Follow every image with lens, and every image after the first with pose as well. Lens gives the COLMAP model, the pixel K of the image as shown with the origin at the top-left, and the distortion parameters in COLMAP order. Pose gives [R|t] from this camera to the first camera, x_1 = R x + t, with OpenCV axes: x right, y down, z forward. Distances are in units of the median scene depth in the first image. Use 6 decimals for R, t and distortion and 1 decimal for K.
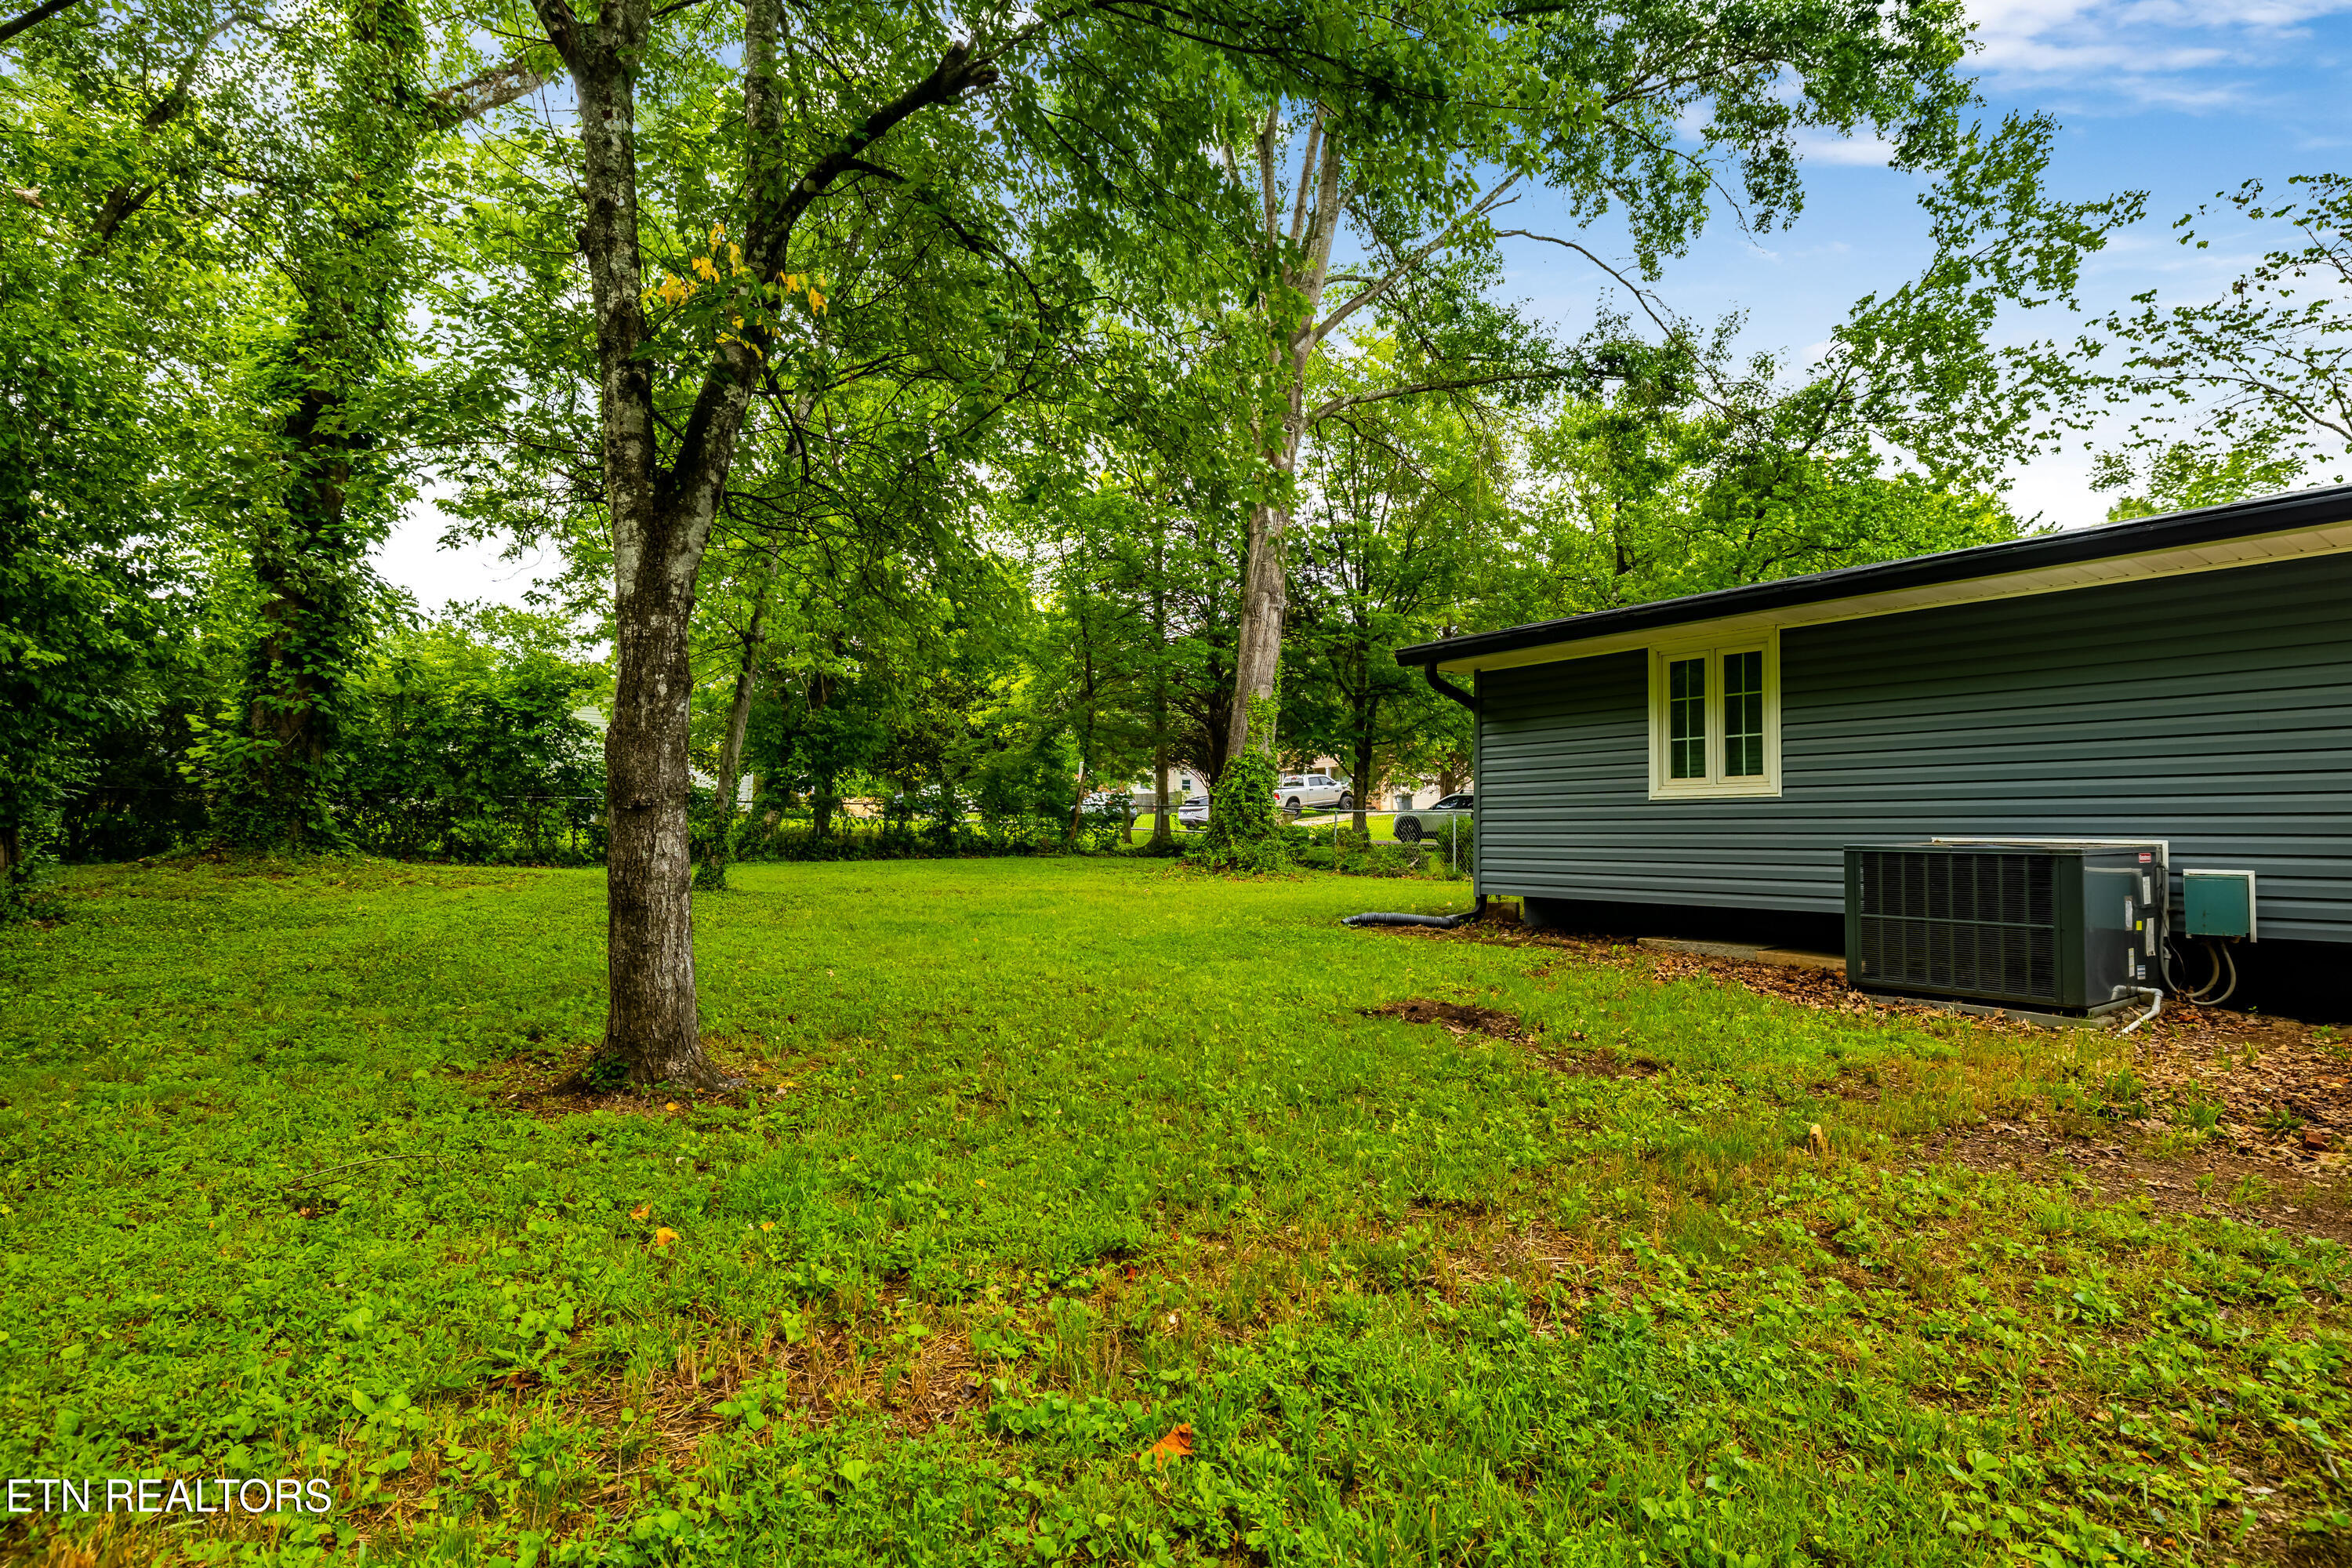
lens RADIAL K [[1171.2, 0, 1180.6], [0, 1171.2, 787.0], [0, 0, 1]] dist [-0.005317, 0.001591]
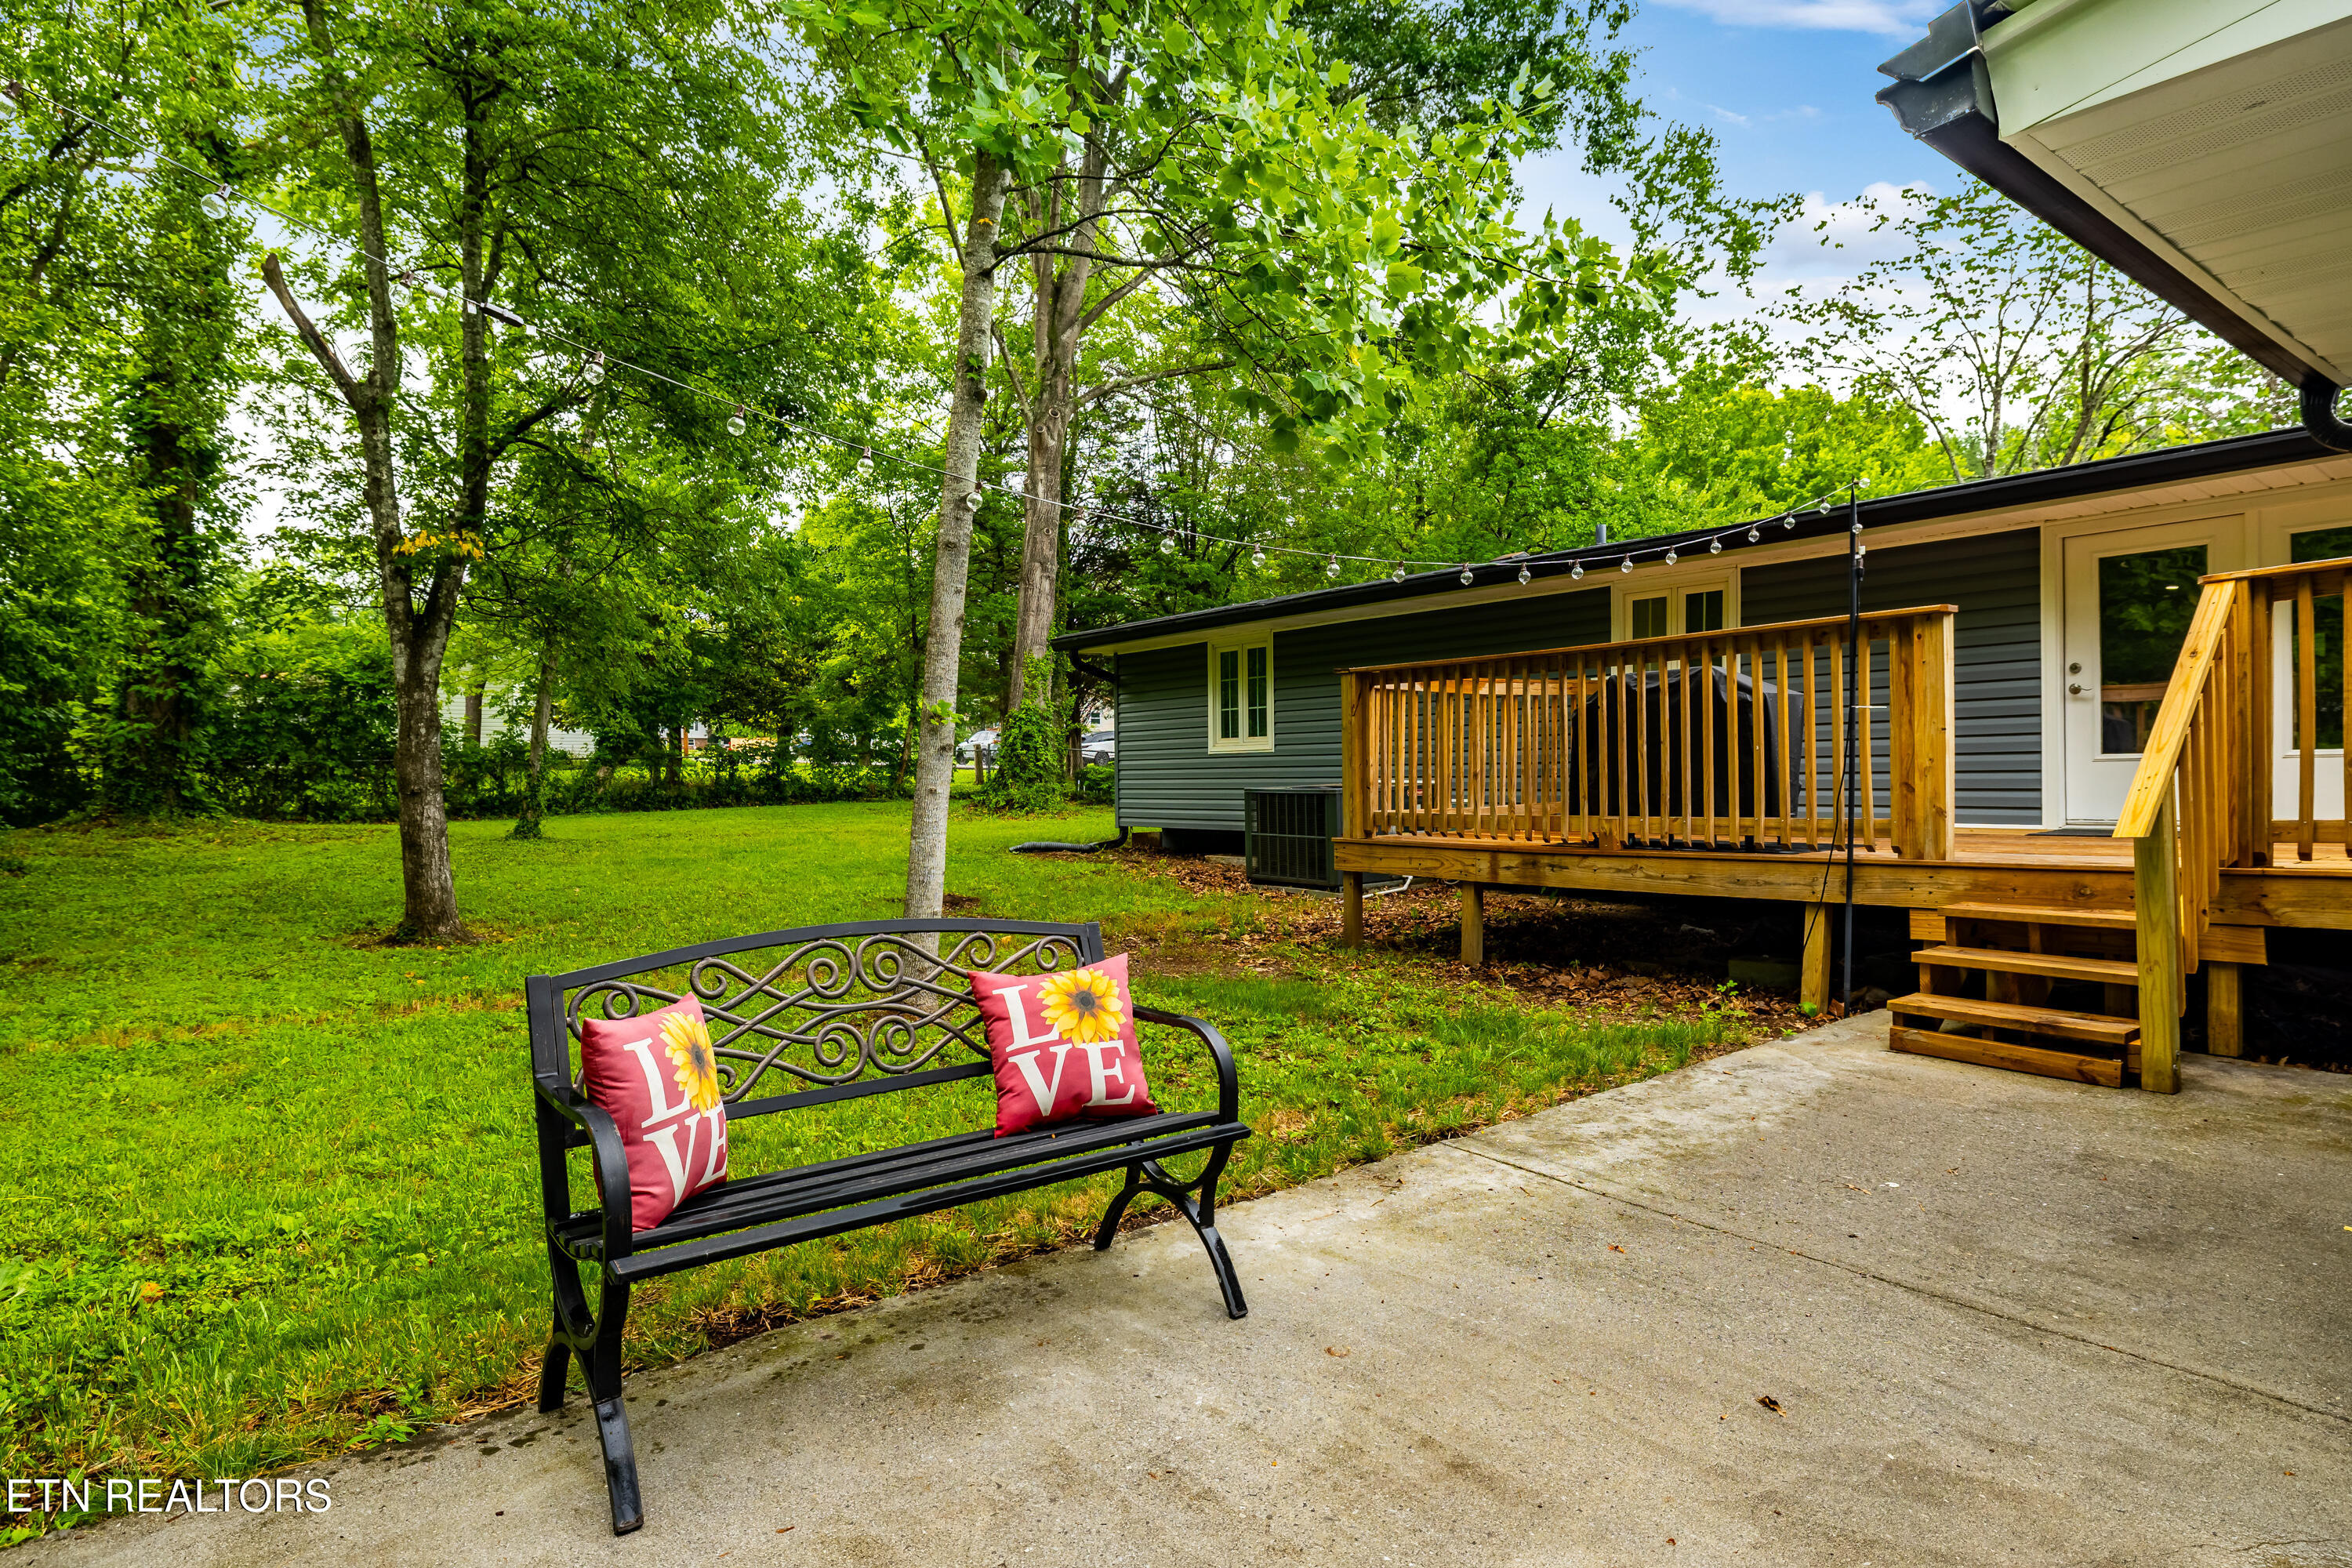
lens RADIAL K [[1269.3, 0, 1164.3], [0, 1269.3, 787.9], [0, 0, 1]] dist [0.002397, -0.000927]
pose [[0.998948, -0.024149, 0.038995, 0.174465], [0.021911, 0.998144, 0.056828, -0.021097], [-0.040295, -0.055914, 0.997622, -0.286877]]
